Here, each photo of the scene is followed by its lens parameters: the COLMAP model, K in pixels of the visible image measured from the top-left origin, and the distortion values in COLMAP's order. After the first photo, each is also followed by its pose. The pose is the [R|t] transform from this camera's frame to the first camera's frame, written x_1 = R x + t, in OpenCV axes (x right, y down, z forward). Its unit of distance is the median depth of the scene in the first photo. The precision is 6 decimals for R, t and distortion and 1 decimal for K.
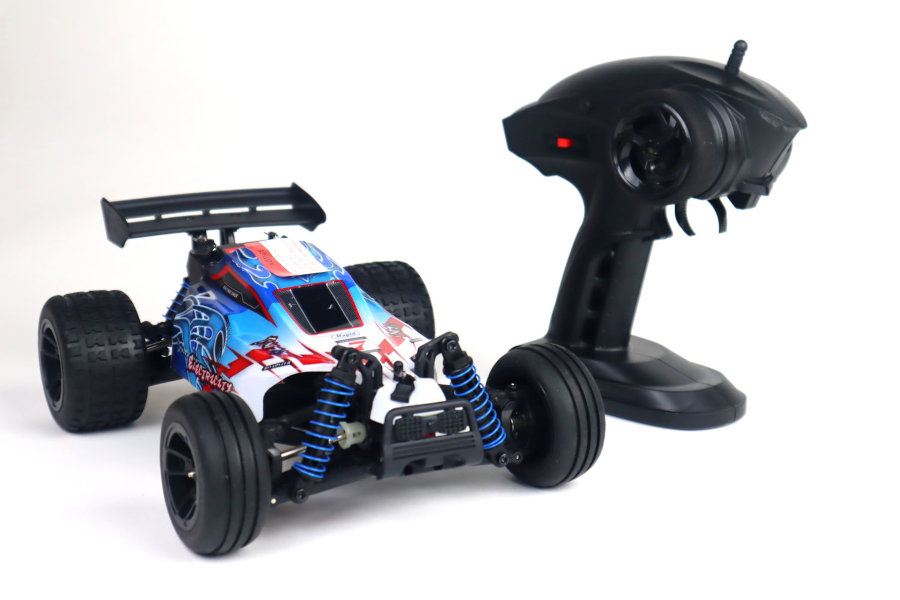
lens RADIAL K [[1504.3, 0, 450.0], [0, 1504.3, 300.0], [0, 0, 1]] dist [0.014448, 0.037093]
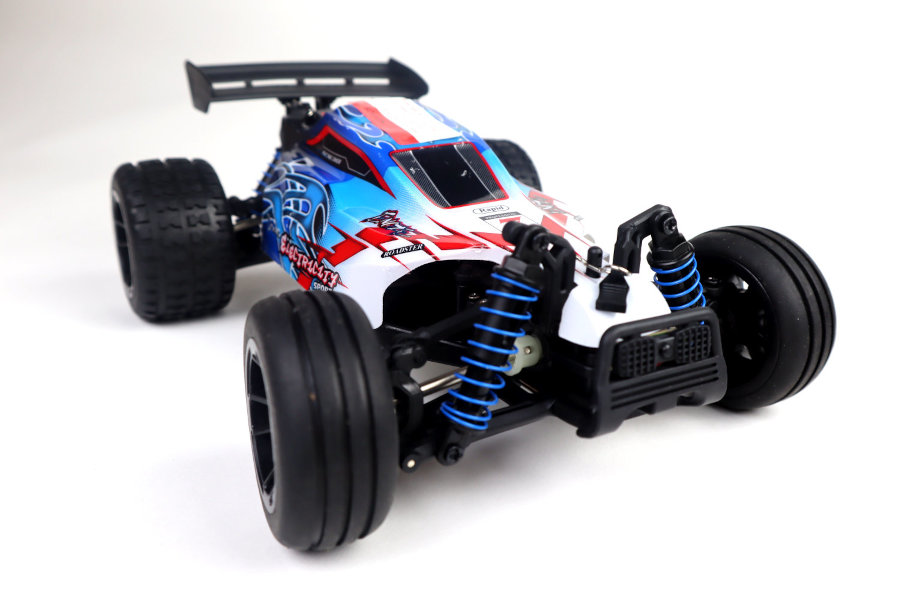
lens RADIAL K [[794.6, 0, 450.0], [0, 794.6, 300.0], [0, 0, 1]] dist [-0.005751, -0.000385]
pose [[0.999684, 0.006905, 0.024162, -0.095276], [-0.009684, 0.993102, 0.116850, 0.021246], [-0.023188, -0.117047, 0.992856, 0.585395]]
